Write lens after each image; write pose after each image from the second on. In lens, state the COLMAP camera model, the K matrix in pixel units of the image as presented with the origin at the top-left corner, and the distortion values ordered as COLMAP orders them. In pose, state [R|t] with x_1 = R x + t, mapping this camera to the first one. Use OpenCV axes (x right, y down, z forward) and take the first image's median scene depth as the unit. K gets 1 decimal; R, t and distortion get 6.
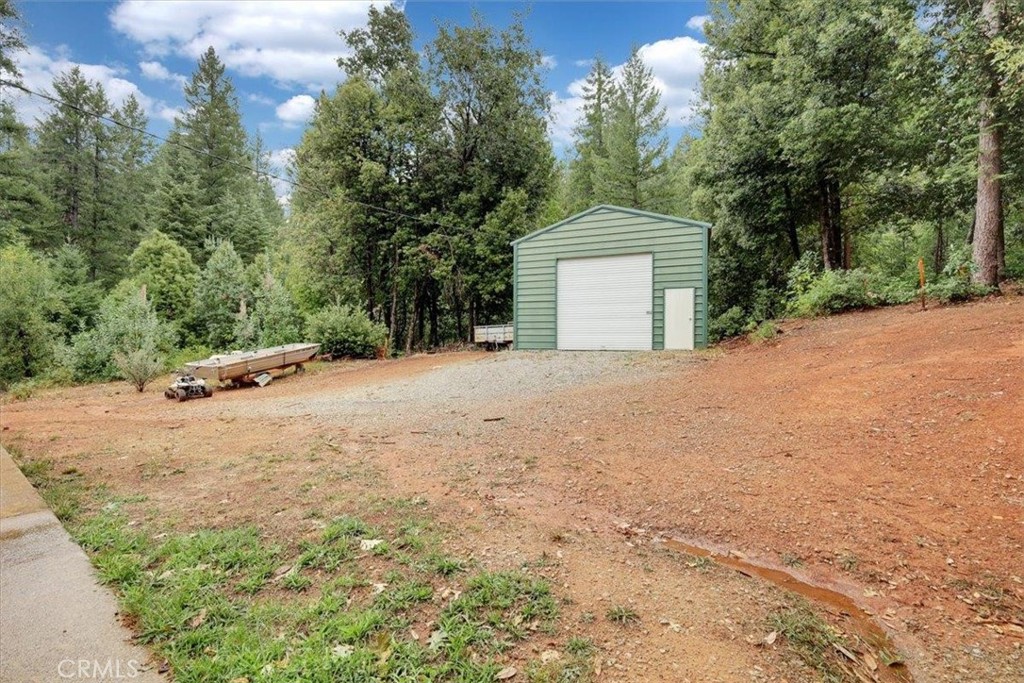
lens RADIAL K [[443.6, 0, 512.0], [0, 443.6, 341.5], [0, 0, 1]] dist [0.003258, 0.000004]
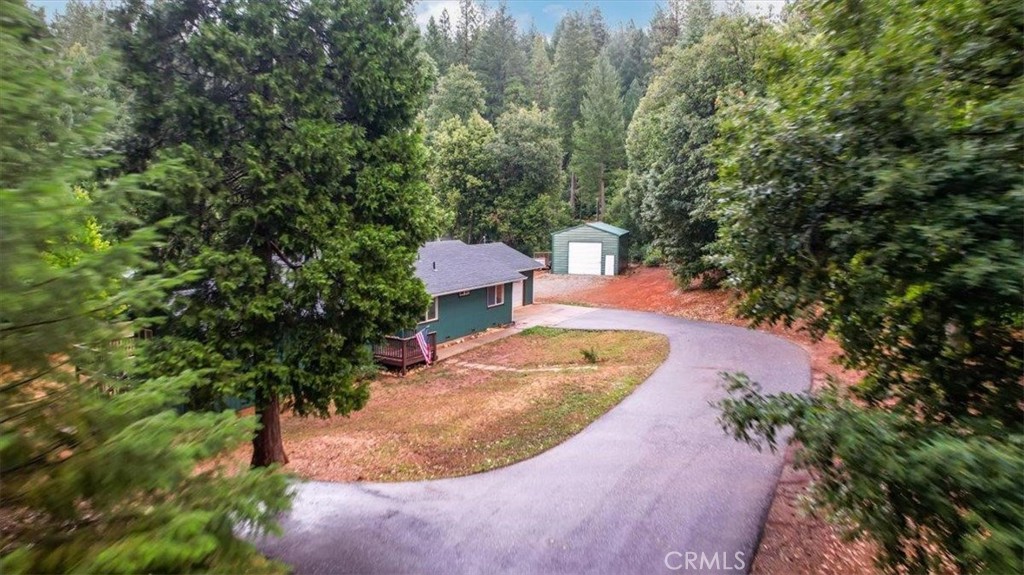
lens RADIAL K [[658.5, 0, 512.0], [0, 658.5, 287.5], [0, 0, 1]] dist [-0.078989, 0.072032]
pose [[0.991754, -0.012356, 0.127560, -0.505329], [-0.005114, 0.990733, 0.135725, -0.296892], [-0.128055, -0.135258, 0.982500, -1.963911]]
